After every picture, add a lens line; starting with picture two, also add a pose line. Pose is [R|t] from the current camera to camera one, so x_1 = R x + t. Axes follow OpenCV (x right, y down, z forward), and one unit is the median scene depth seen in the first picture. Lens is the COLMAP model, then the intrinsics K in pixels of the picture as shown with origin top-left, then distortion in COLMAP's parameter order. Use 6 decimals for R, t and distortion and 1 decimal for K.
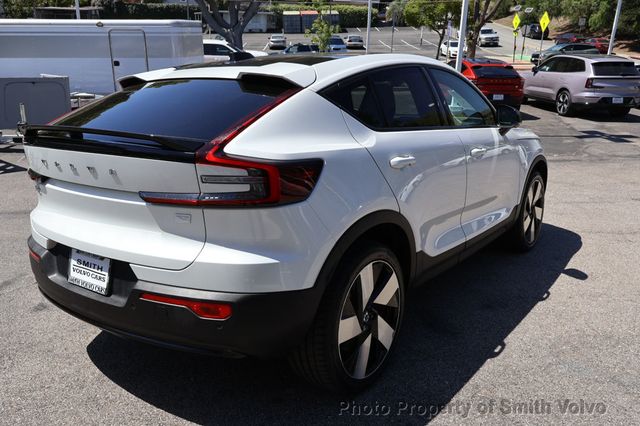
lens RADIAL K [[540.5, 0, 319.0], [0, 540.5, 211.5], [0, 0, 1]] dist [-0.003166, 0.003327]
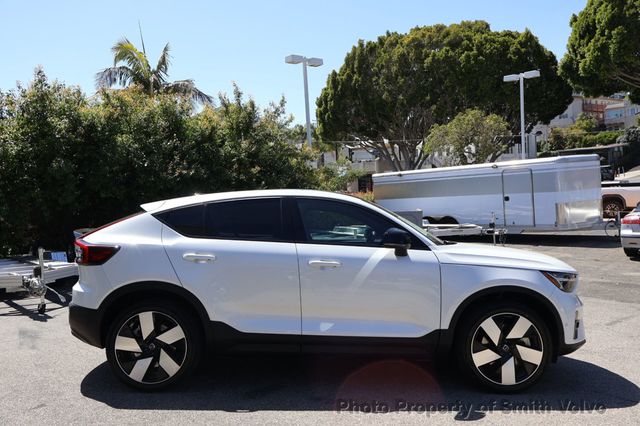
lens RADIAL K [[540.5, 0, 317.8], [0, 540.5, 213.2], [0, 0, 1]] dist [-0.003166, 0.003327]
pose [[0.590978, -0.007189, -0.806656, 0.301059], [-0.186554, 0.971636, -0.145334, -0.009613], [0.784820, 0.236374, 0.572874, 0.060939]]
